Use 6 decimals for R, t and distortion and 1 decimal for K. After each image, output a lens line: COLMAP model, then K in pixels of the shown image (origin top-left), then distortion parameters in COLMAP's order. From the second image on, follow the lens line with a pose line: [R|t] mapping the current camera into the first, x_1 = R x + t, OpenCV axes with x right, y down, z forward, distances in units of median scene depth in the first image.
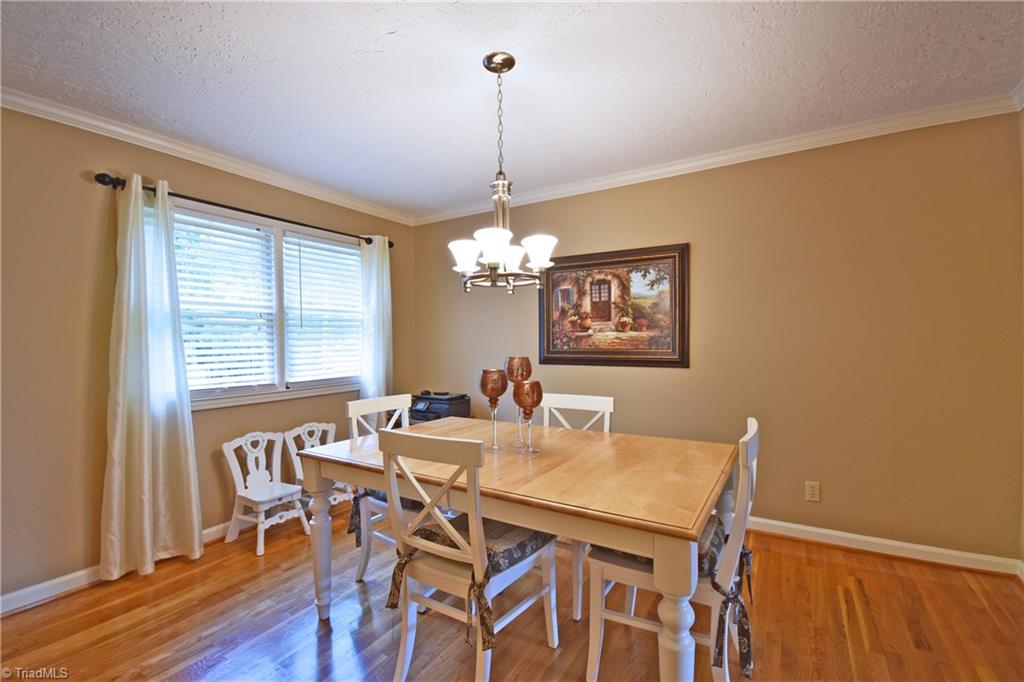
lens RADIAL K [[440.3, 0, 504.7], [0, 440.3, 347.4], [0, 0, 1]] dist [0.000632, 0.000216]
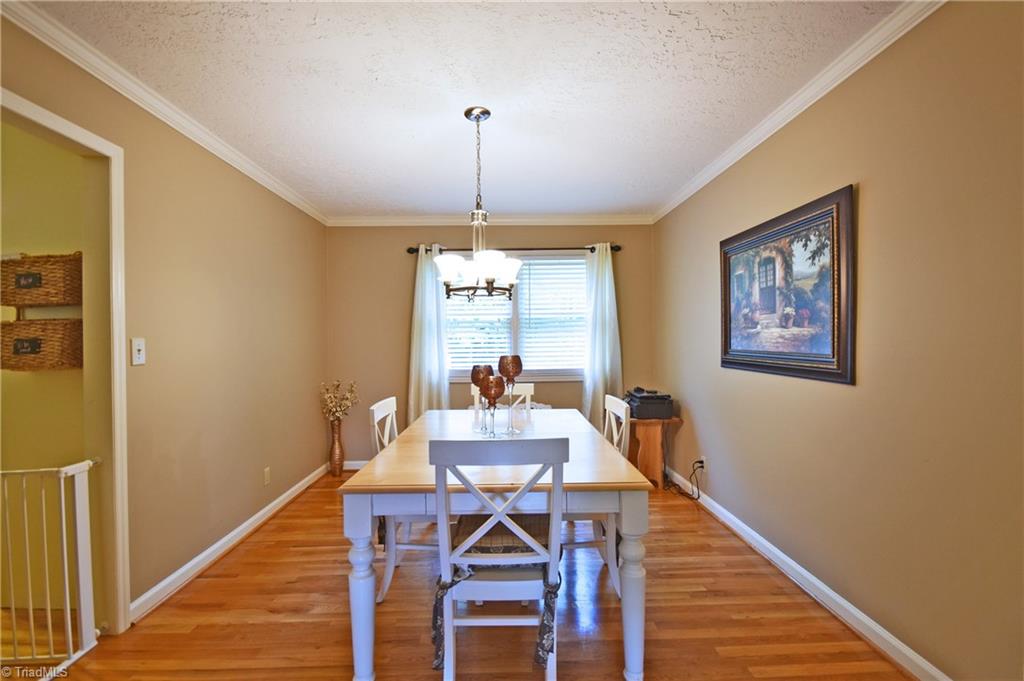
lens RADIAL K [[440.3, 0, 504.7], [0, 440.3, 346.9], [0, 0, 1]] dist [0.000632, 0.000216]
pose [[0.557144, 0.019700, -0.830182, 0.604404], [-0.010203, 0.999806, 0.016877, -0.011701], [0.830353, -0.000933, 0.557237, 0.220585]]
